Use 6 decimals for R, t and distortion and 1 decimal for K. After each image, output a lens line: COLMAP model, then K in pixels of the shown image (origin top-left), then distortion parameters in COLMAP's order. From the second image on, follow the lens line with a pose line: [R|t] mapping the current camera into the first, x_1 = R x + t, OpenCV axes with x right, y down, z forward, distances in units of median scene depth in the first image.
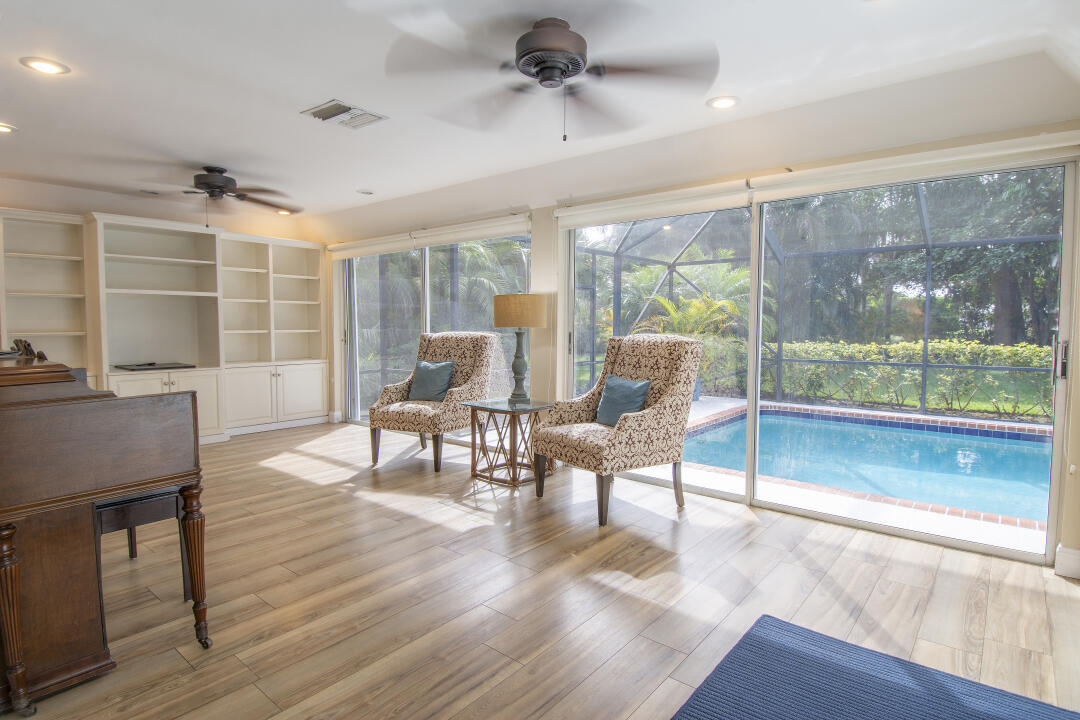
lens RADIAL K [[562.0, 0, 536.7], [0, 562.0, 354.5], [0, 0, 1]] dist [0.040683, -0.051957]
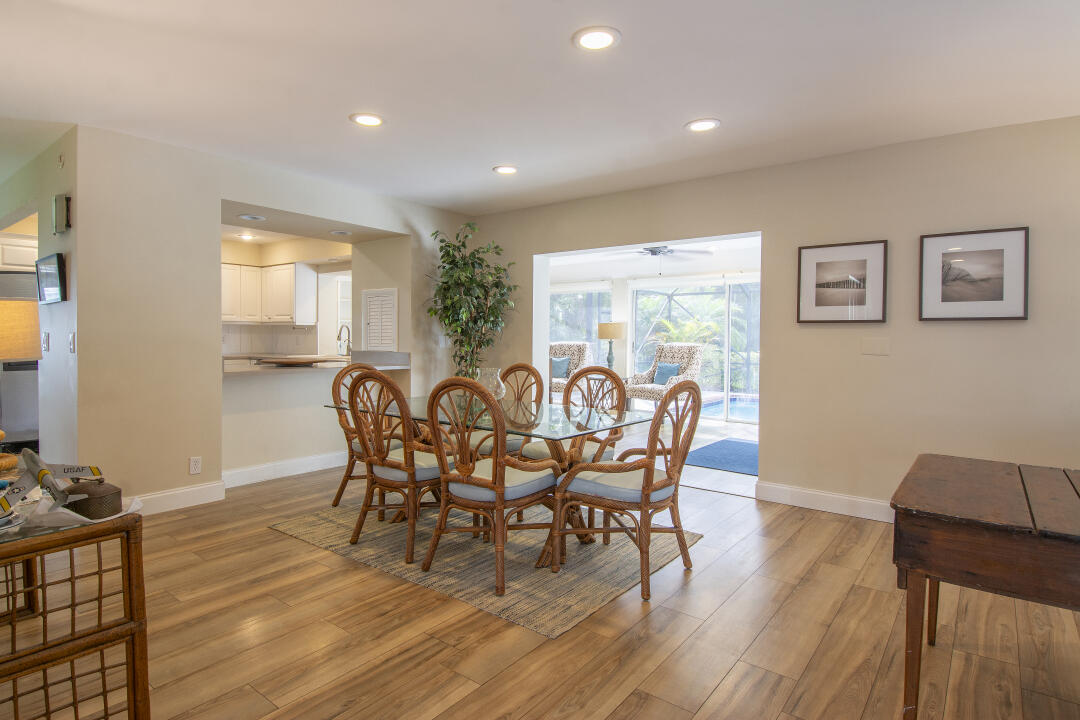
lens RADIAL K [[562.0, 0, 536.7], [0, 562.0, 354.5], [0, 0, 1]] dist [0.040683, -0.051957]
pose [[0.999439, 0.003173, 0.033332, -0.380301], [-0.002356, 0.999696, -0.024524, 0.058521], [-0.033400, 0.024432, 0.999143, -1.039309]]
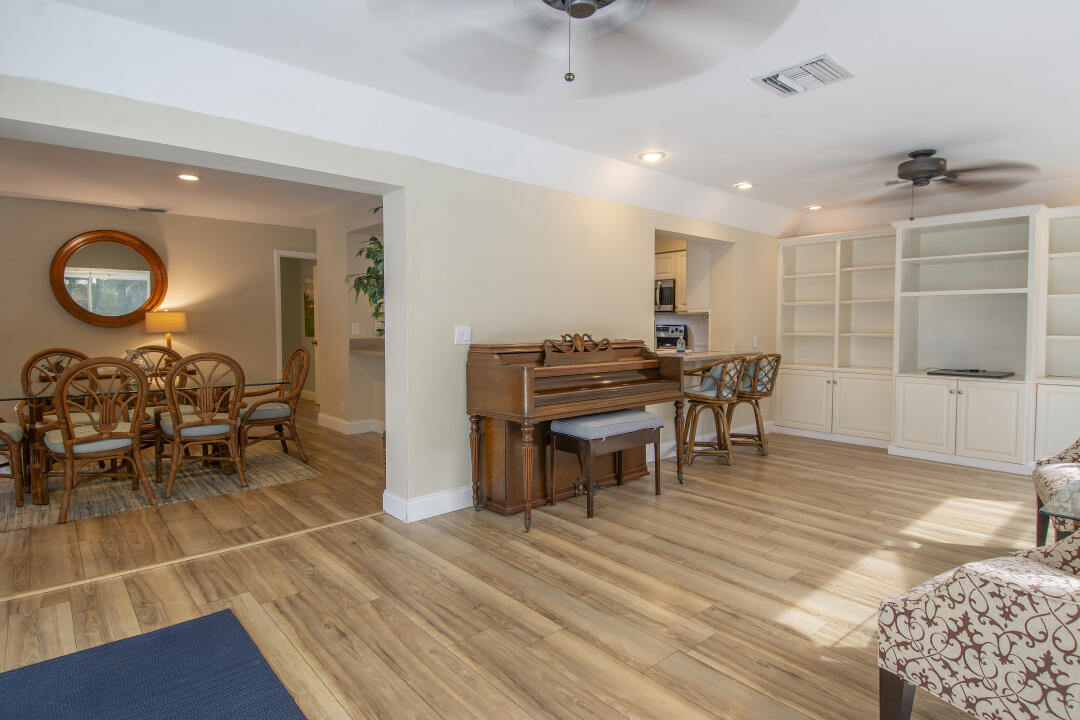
lens RADIAL K [[562.0, 0, 536.7], [0, 562.0, 354.5], [0, 0, 1]] dist [0.040683, -0.051957]
pose [[-0.155040, 0.050137, -0.986635, 0.494375], [-0.058415, 0.996499, 0.059817, -0.033320], [0.986180, 0.066908, -0.151569, 0.664506]]
